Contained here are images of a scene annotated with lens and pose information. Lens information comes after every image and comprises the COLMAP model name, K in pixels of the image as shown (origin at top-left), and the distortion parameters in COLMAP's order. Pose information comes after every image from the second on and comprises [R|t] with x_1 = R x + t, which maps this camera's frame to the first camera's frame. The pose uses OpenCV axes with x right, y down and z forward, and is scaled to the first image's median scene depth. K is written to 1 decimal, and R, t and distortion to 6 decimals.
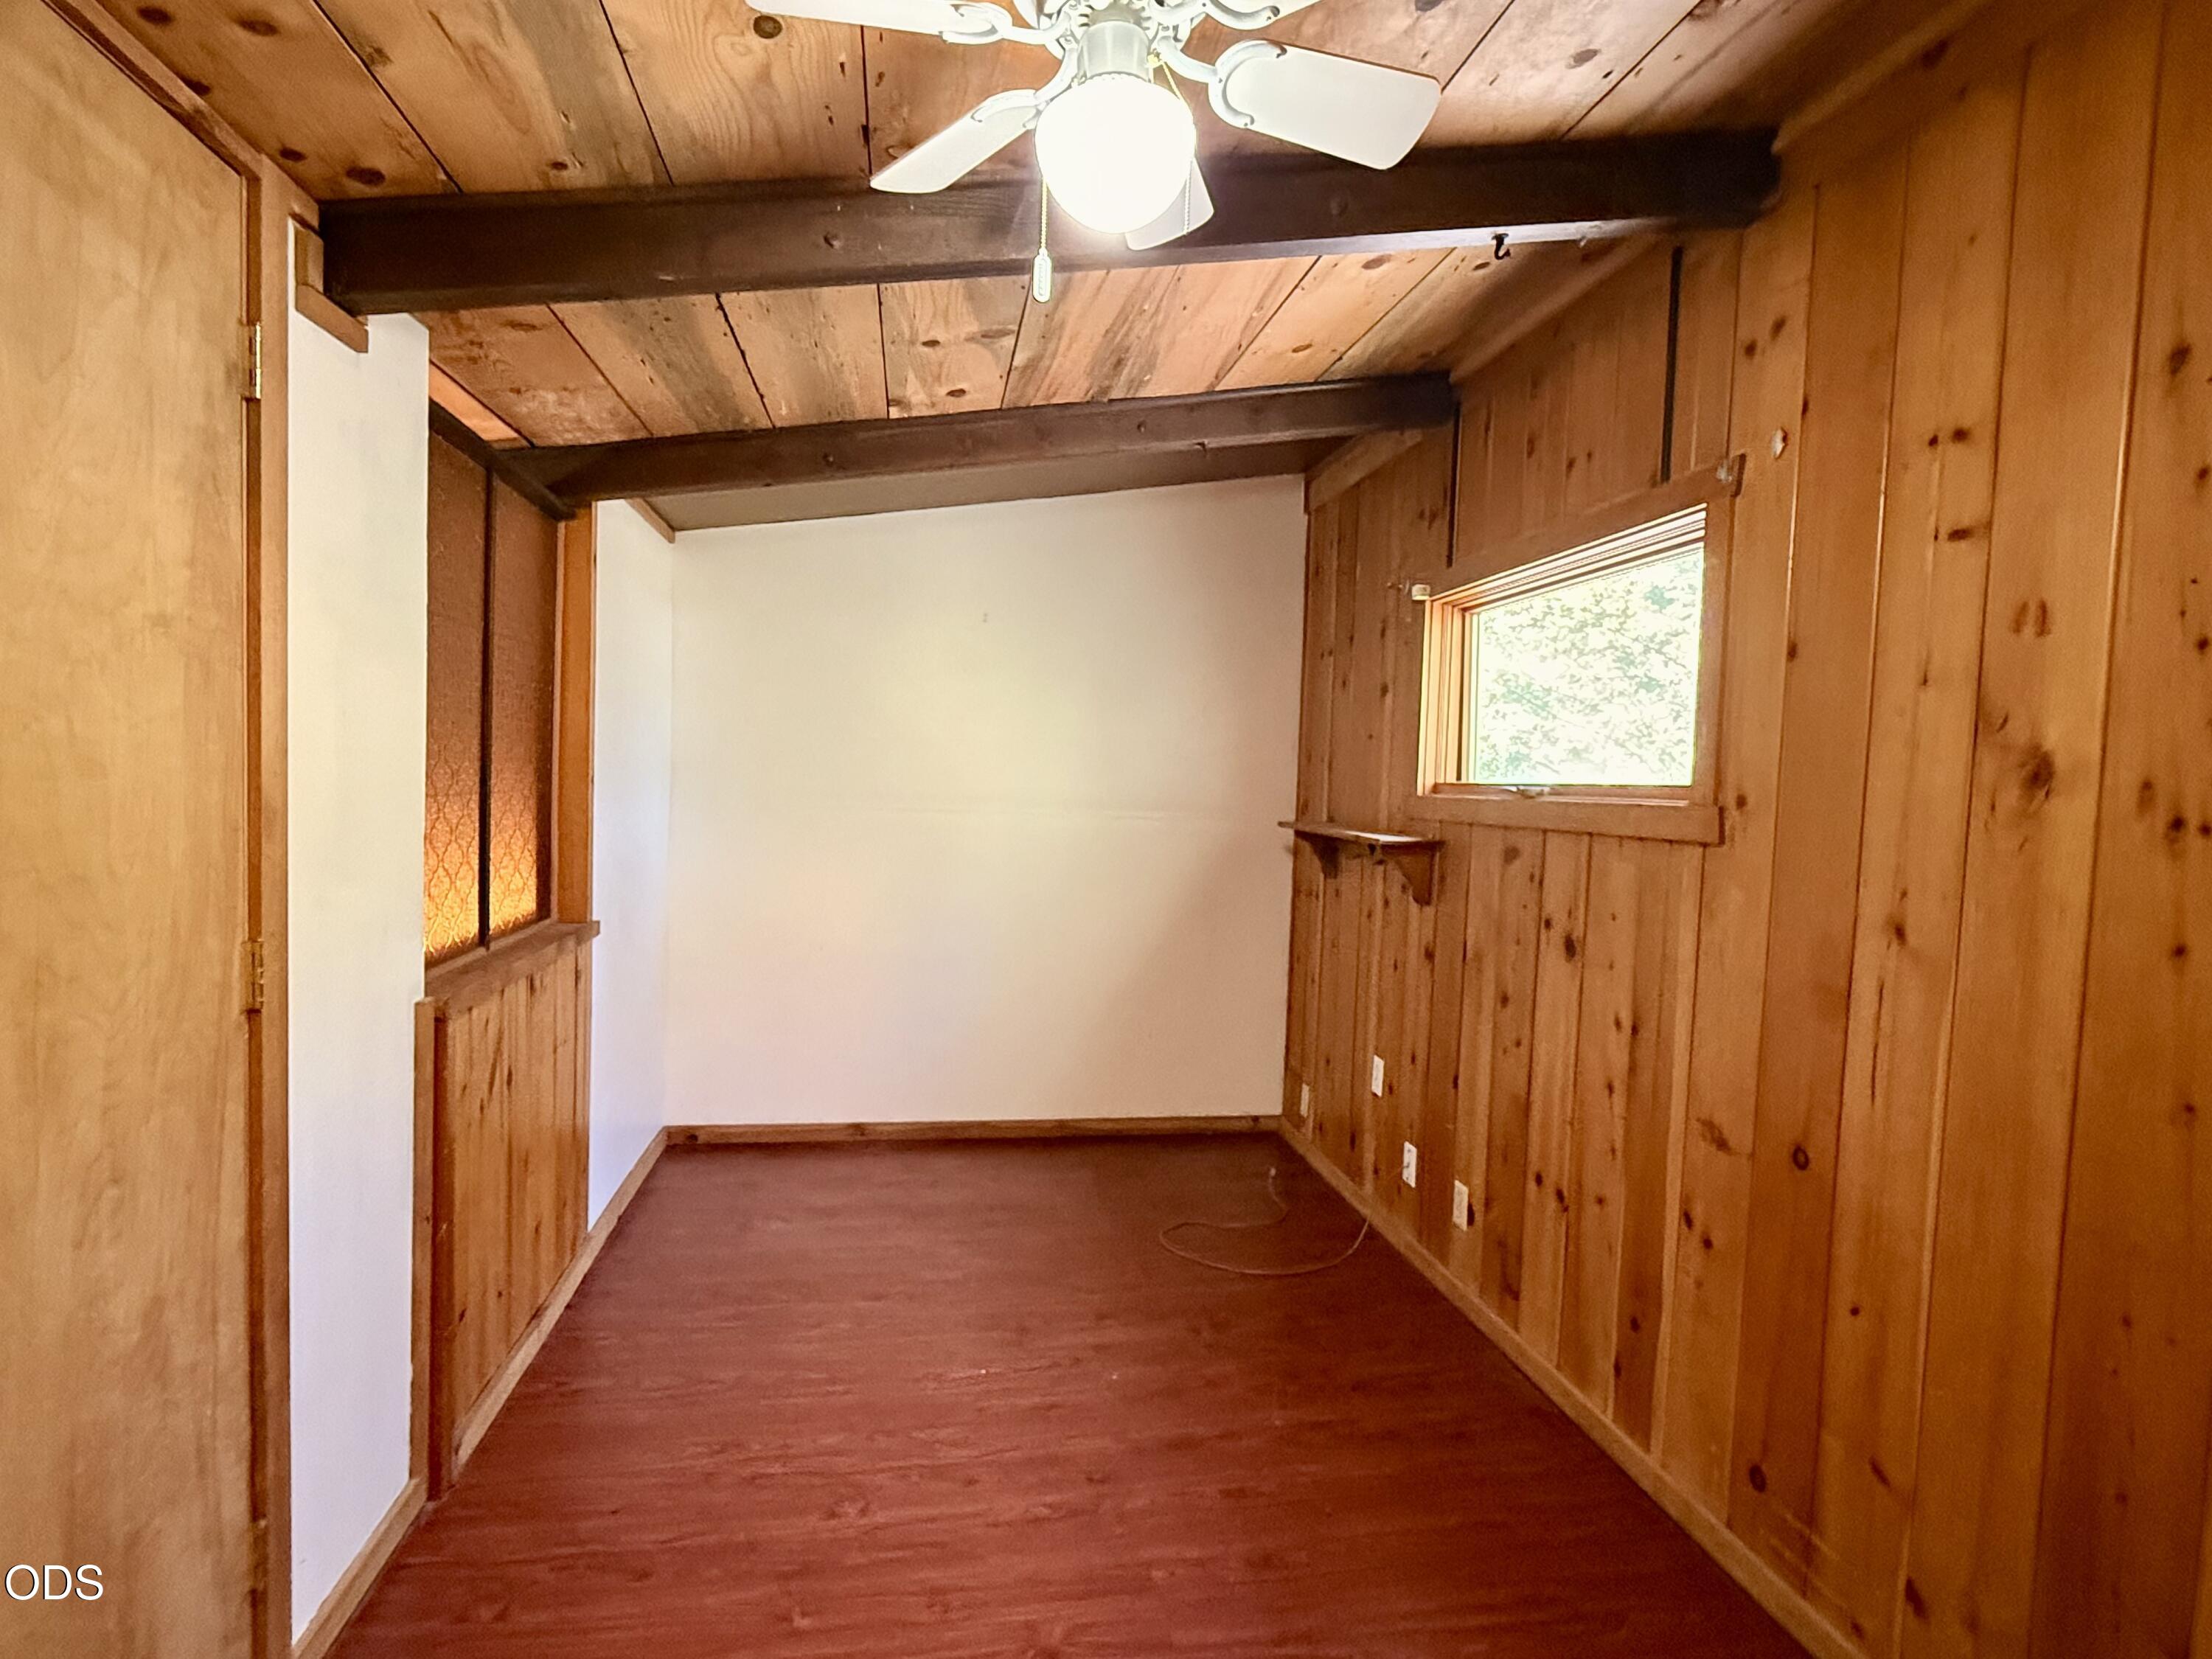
lens RADIAL K [[1149.2, 0, 1116.5], [0, 1149.2, 828.7], [0, 0, 1]] dist [-0.004787, 0.000308]
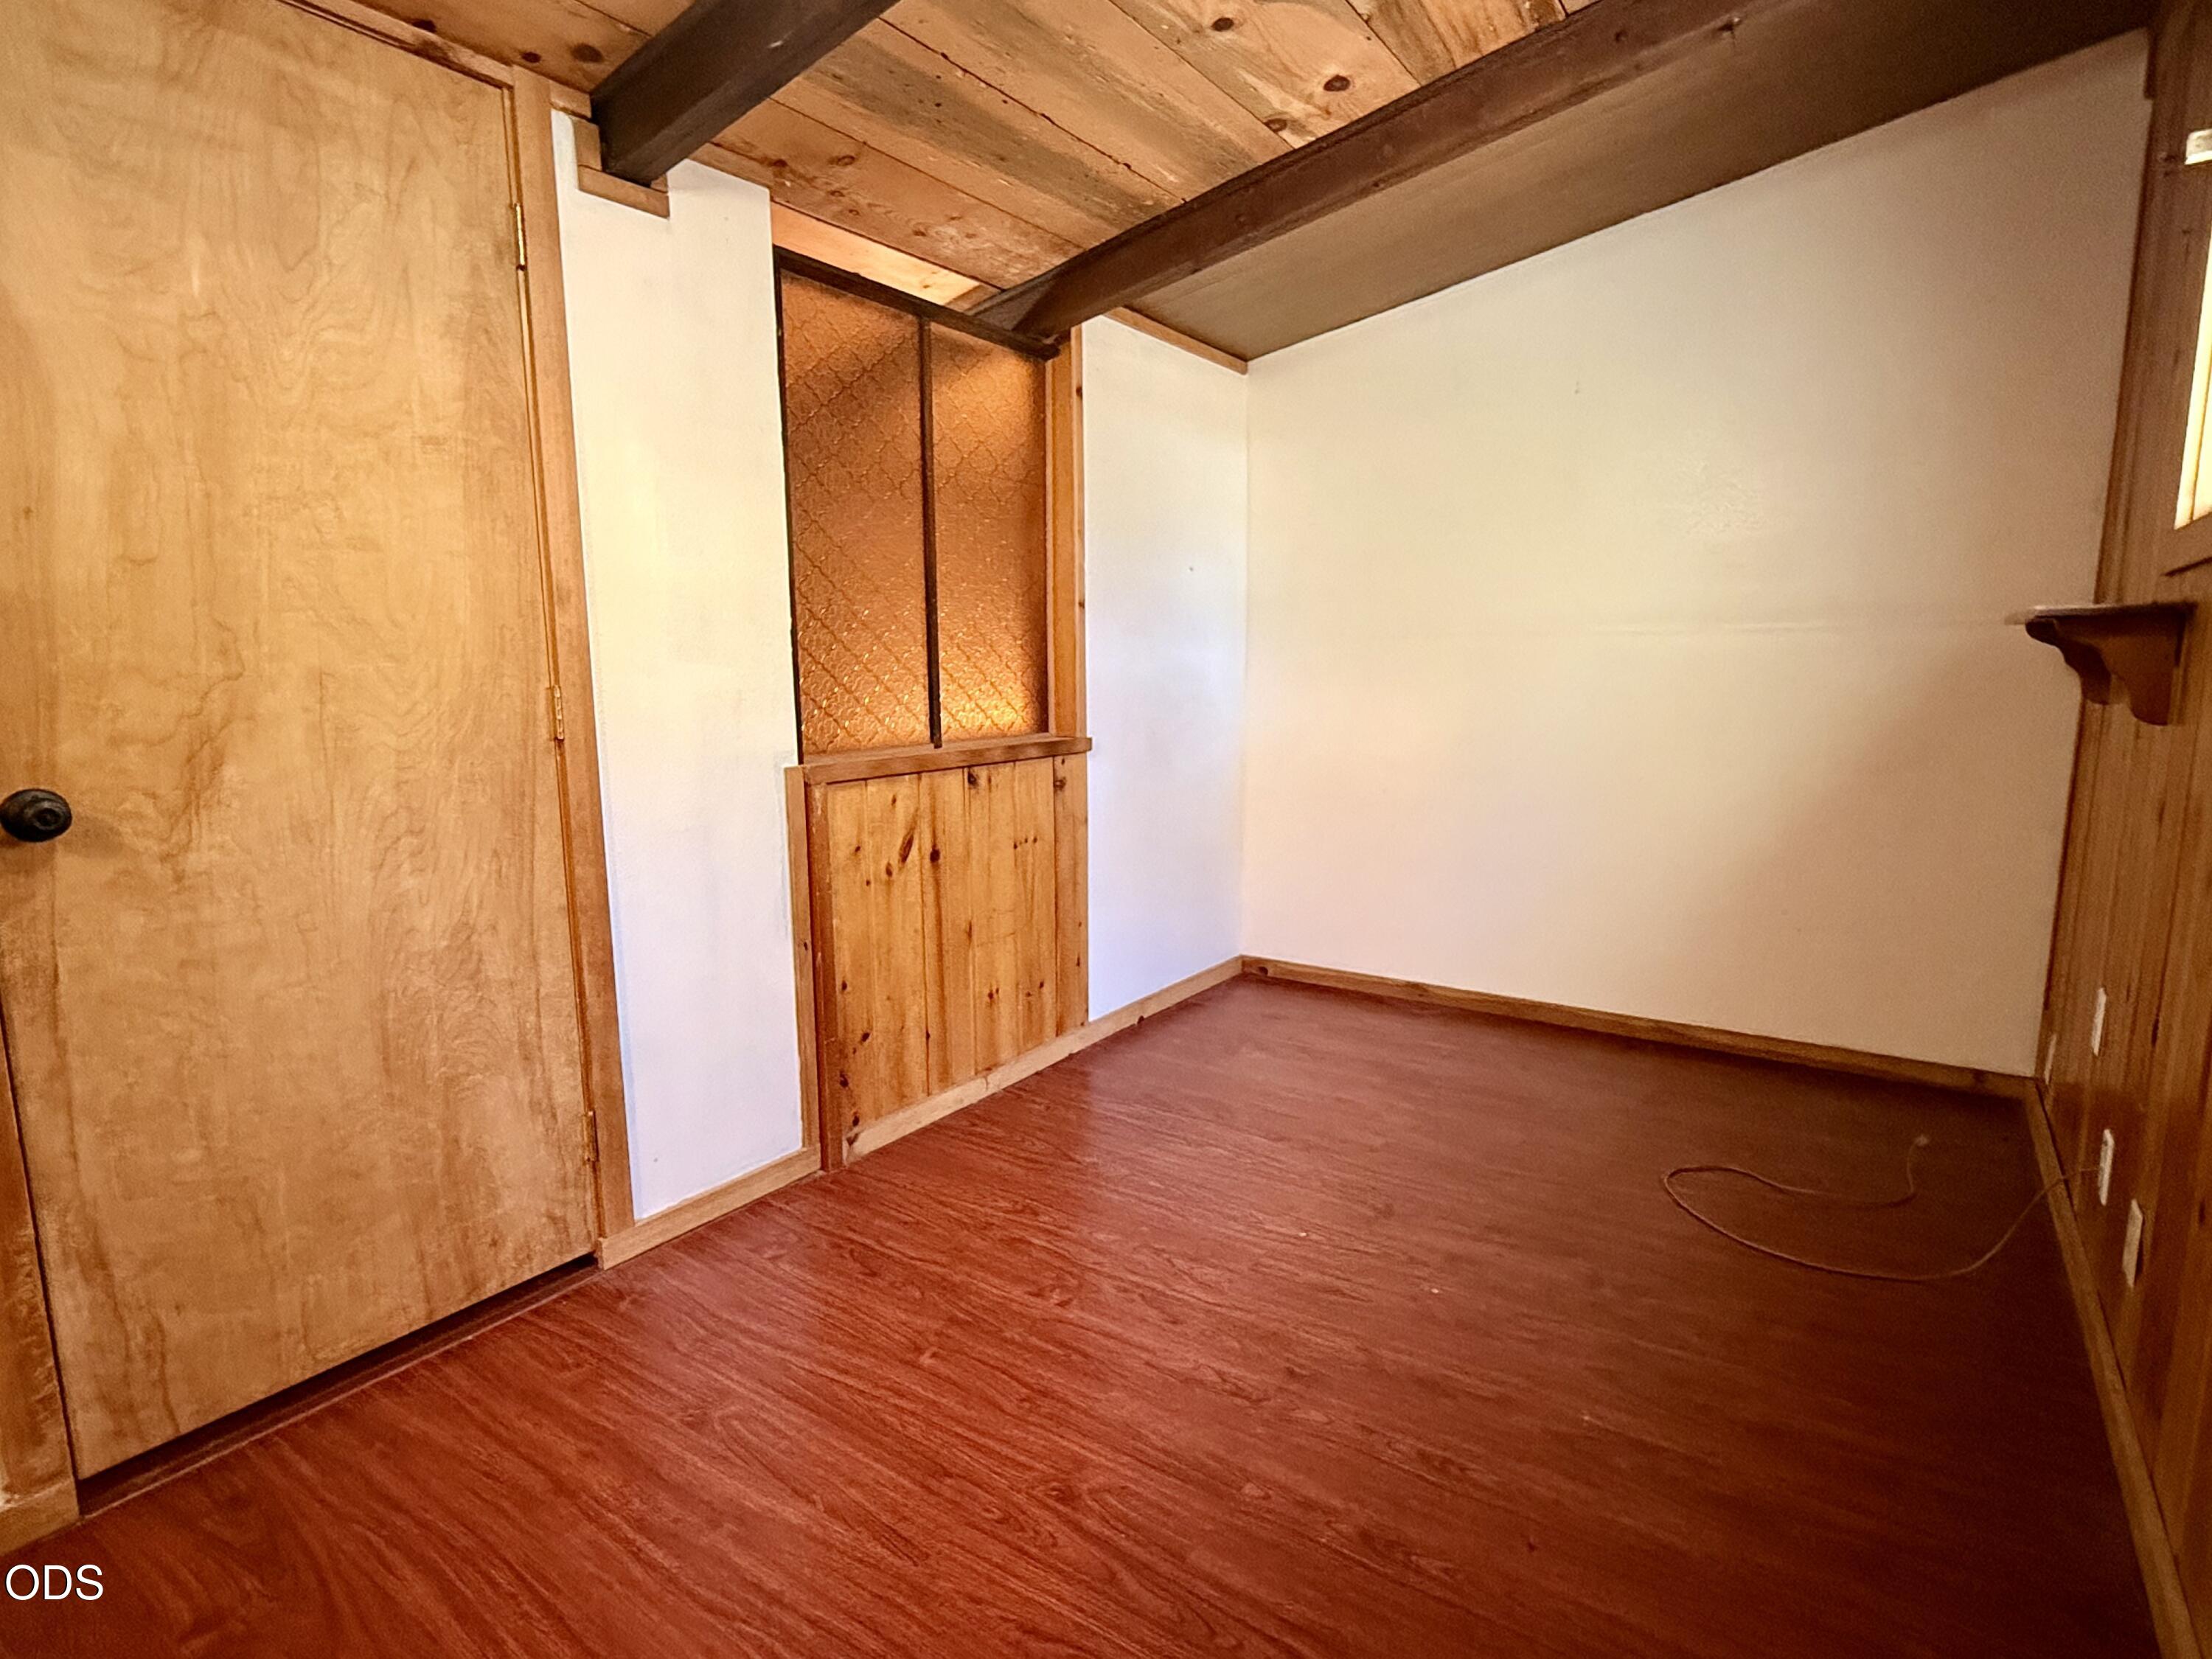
lens RADIAL K [[1149.2, 0, 1104.5], [0, 1149.2, 835.6], [0, 0, 1]] dist [-0.004787, 0.000308]
pose [[0.702325, 0.064373, -0.708940, 0.478840], [0.001053, 0.995808, 0.091465, 0.106858], [0.711856, -0.064984, 0.699313, 0.363774]]
